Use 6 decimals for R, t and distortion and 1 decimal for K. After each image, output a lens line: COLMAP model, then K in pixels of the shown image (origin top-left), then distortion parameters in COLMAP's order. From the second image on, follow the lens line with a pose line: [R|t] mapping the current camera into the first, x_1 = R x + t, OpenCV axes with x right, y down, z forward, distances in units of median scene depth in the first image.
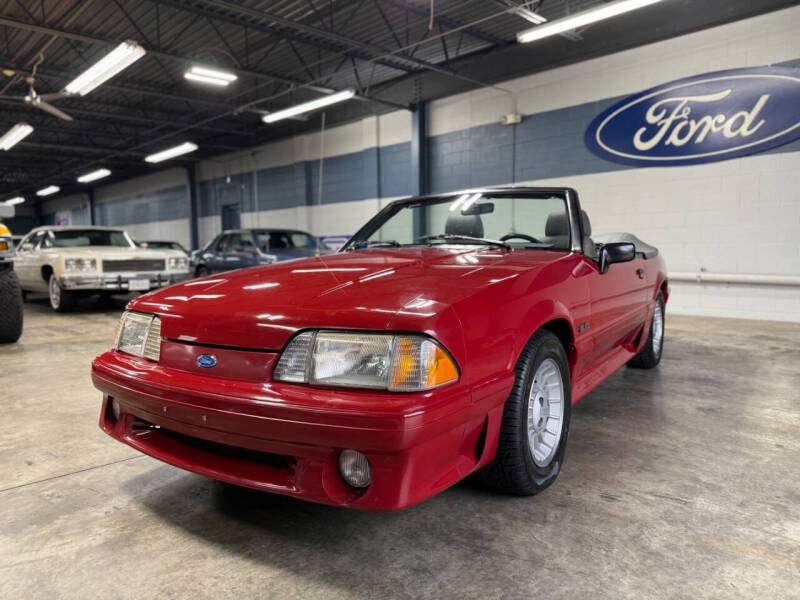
lens RADIAL K [[564.1, 0, 395.8], [0, 564.1, 291.7], [0, 0, 1]] dist [0.047110, -0.055448]
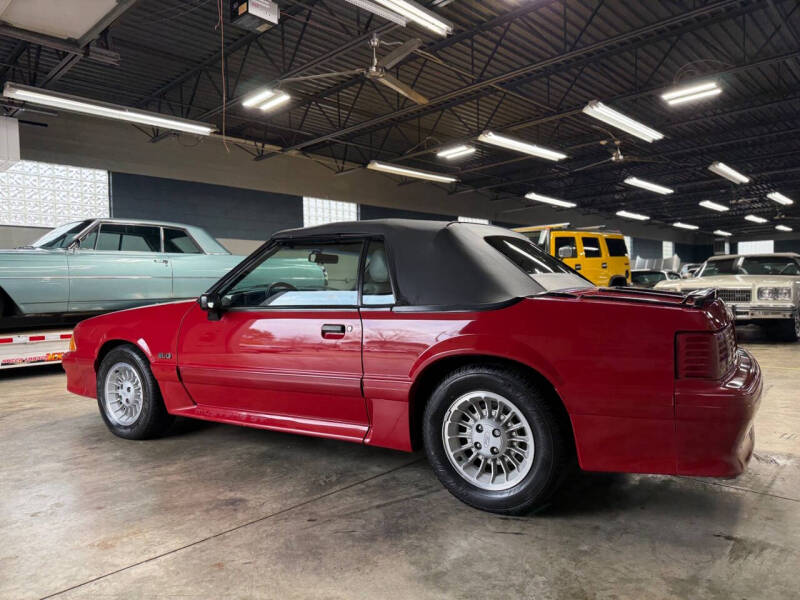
lens RADIAL K [[557.9, 0, 400.0], [0, 557.9, 300.0], [0, 0, 1]] dist [0.052954, -0.064144]
pose [[0.032750, 0.039008, -0.998702, 0.611276], [-0.058396, 0.997606, 0.037050, -0.054065], [0.997756, 0.057107, 0.034949, 0.546361]]
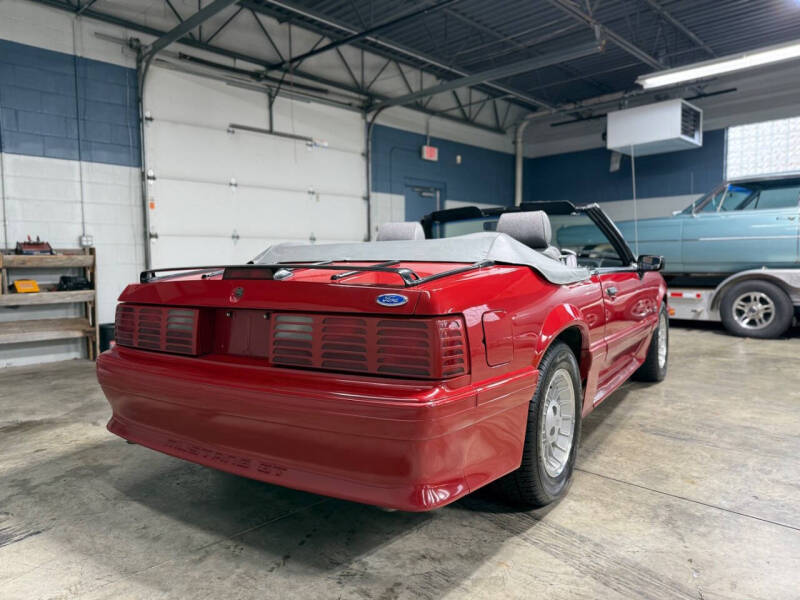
lens RADIAL K [[563.3, 0, 400.0], [0, 563.3, 300.0], [0, 0, 1]] dist [0.022436, -0.025253]
pose [[-0.999547, 0.028699, -0.009012, 0.174364], [0.027056, 0.988680, 0.147578, -0.081692], [0.013145, 0.147267, -0.989009, 1.040215]]
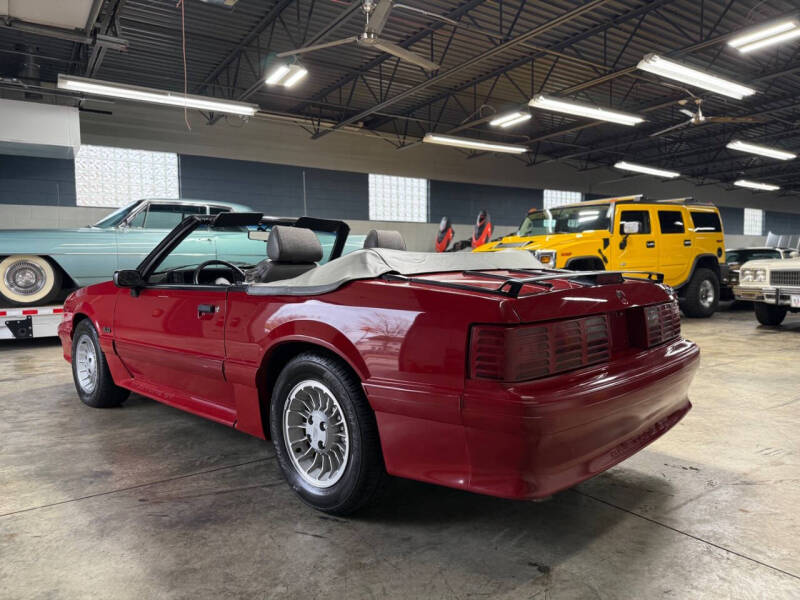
lens RADIAL K [[562.6, 0, 398.2], [0, 562.6, 301.8], [0, 0, 1]] dist [0.034195, -0.045838]
pose [[-0.180127, 0.080127, -0.980374, 0.572704], [-0.062374, 0.993740, 0.092680, -0.064960], [0.981664, 0.077844, -0.174002, 0.709172]]
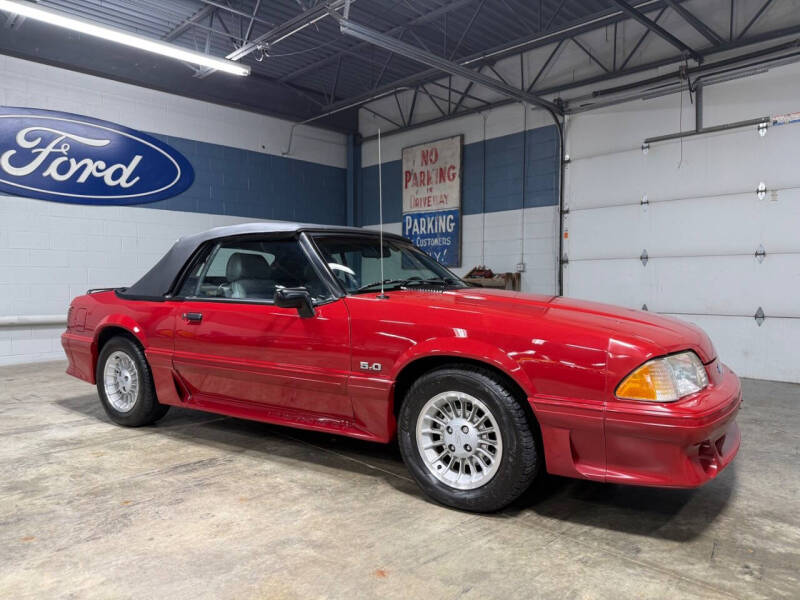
lens RADIAL K [[557.9, 0, 400.0], [0, 557.9, 300.0], [0, 0, 1]] dist [0.052954, -0.064144]
pose [[-0.003770, -0.016622, 0.999855, -0.454514], [0.078795, 0.996748, 0.016867, -0.032840], [-0.996884, 0.078847, -0.002448, 0.471564]]
